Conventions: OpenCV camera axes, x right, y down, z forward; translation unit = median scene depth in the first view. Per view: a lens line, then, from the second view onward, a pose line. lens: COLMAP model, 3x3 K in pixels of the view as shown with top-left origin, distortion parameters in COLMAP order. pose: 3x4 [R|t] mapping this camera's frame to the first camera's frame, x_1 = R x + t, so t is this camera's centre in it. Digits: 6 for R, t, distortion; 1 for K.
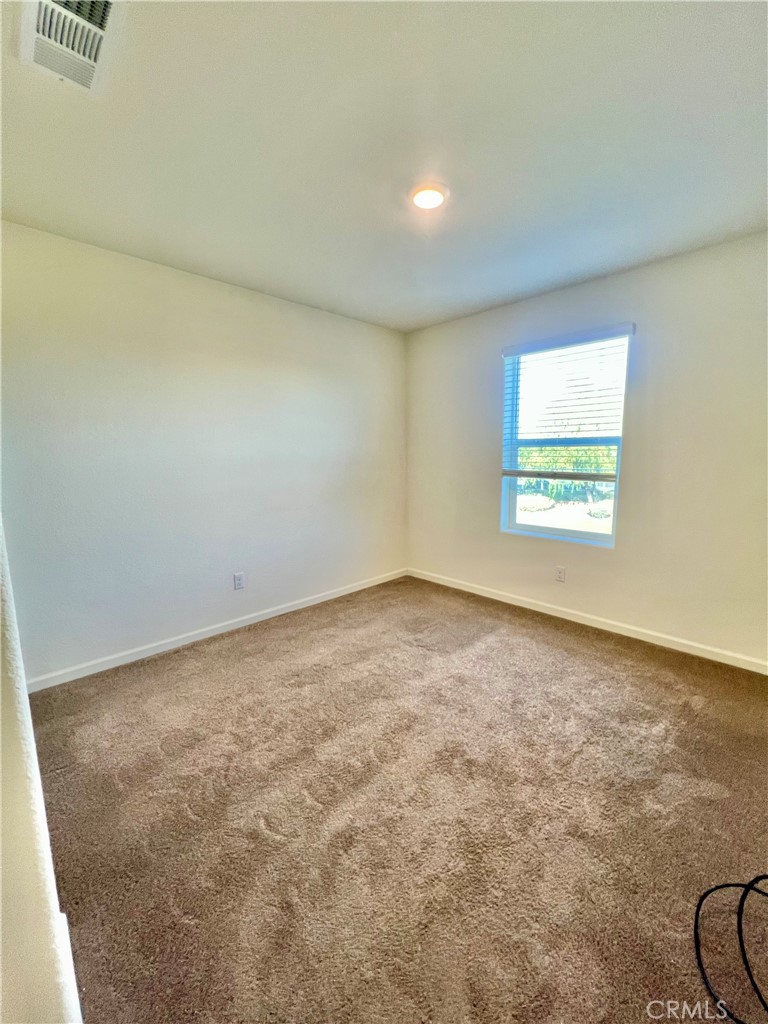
lens RADIAL K [[413.0, 0, 384.0], [0, 413.0, 512.0], [0, 0, 1]] dist [0.006490, 0.000237]
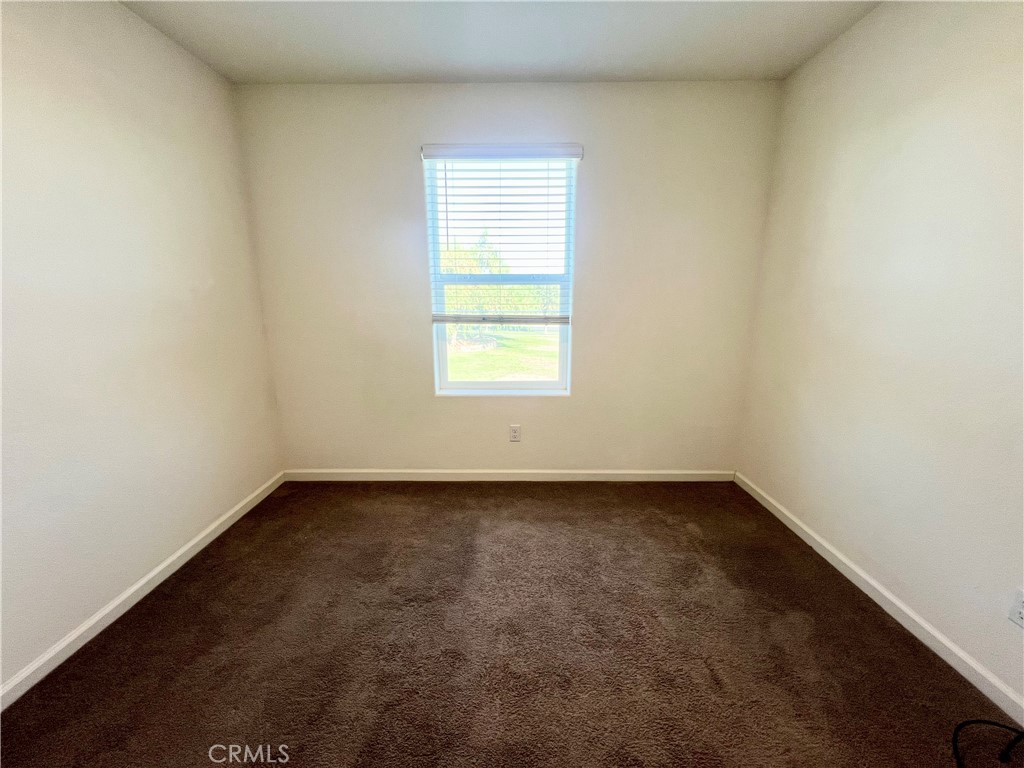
lens RADIAL K [[413.5, 0, 512.0], [0, 413.5, 384.0], [0, 0, 1]] dist [-0.002154, 0.000276]
pose [[0.704130, -0.145433, 0.695018, -0.179230], [0.099116, 0.989349, 0.106607, -0.049057], [-0.703120, -0.006178, 0.711045, 0.414879]]
